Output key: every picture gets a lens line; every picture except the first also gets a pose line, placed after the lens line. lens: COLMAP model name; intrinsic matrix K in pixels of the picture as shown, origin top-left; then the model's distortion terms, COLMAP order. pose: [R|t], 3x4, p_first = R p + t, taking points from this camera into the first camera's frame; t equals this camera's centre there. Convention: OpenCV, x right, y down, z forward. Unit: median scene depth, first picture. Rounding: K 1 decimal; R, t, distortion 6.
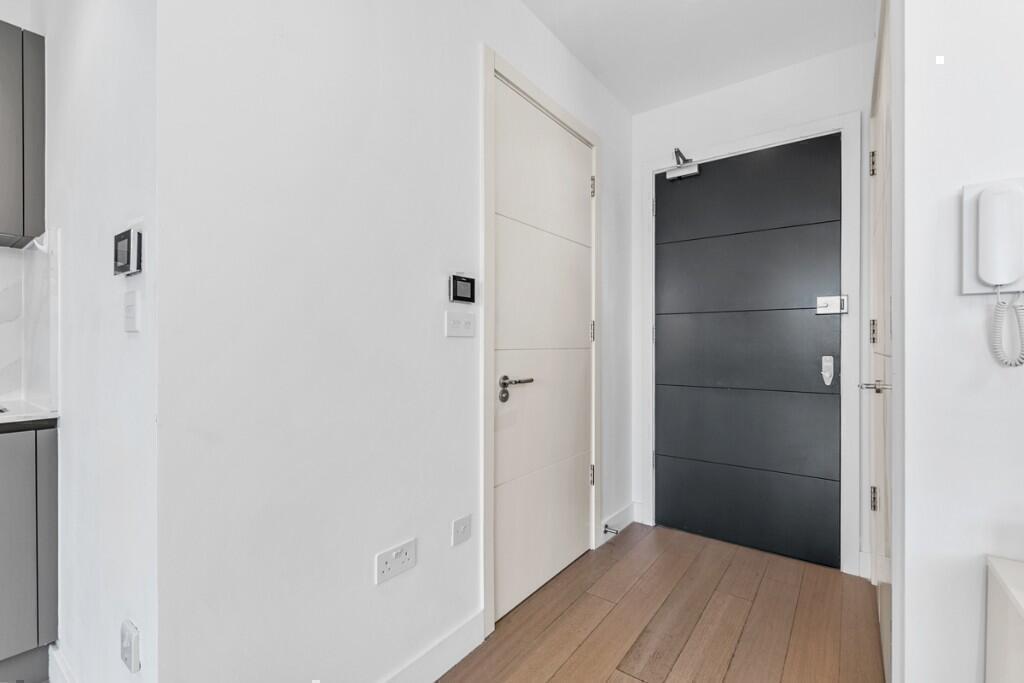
lens RADIAL K [[459.0, 0, 516.8], [0, 459.0, 345.1], [0, 0, 1]] dist [-0.003776, -0.000644]
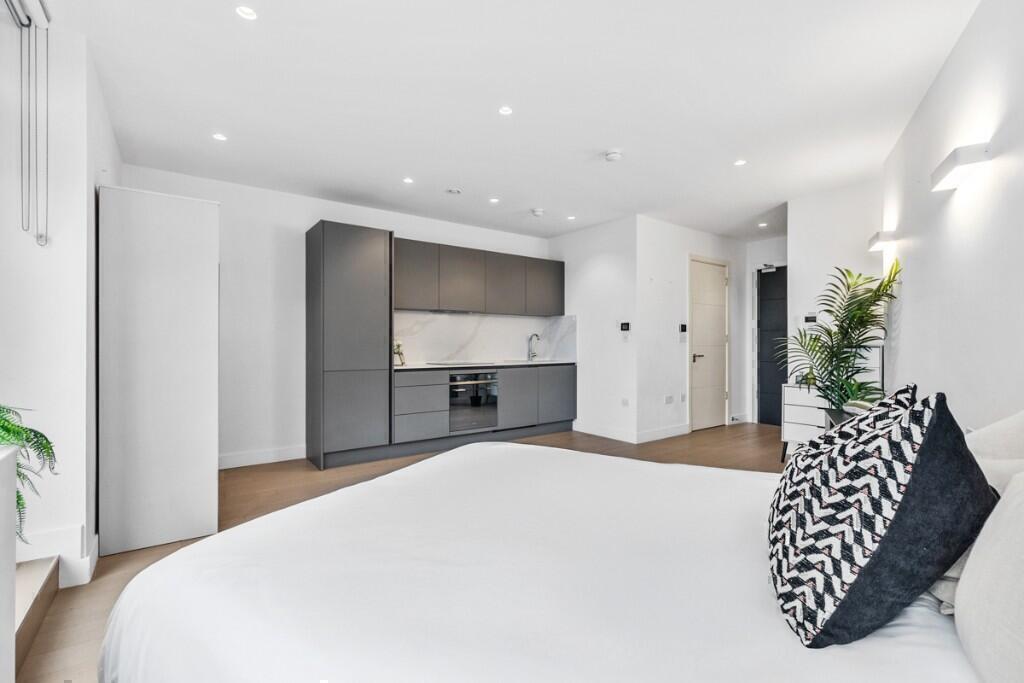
lens RADIAL K [[459.0, 0, 501.7], [0, 459.0, 341.7], [0, 0, 1]] dist [-0.003776, -0.000644]
pose [[0.950179, -0.000799, -0.311703, -0.299328], [0.000264, 0.999998, -0.001759, -0.011600], [0.311704, 0.001589, 0.950178, -2.389519]]
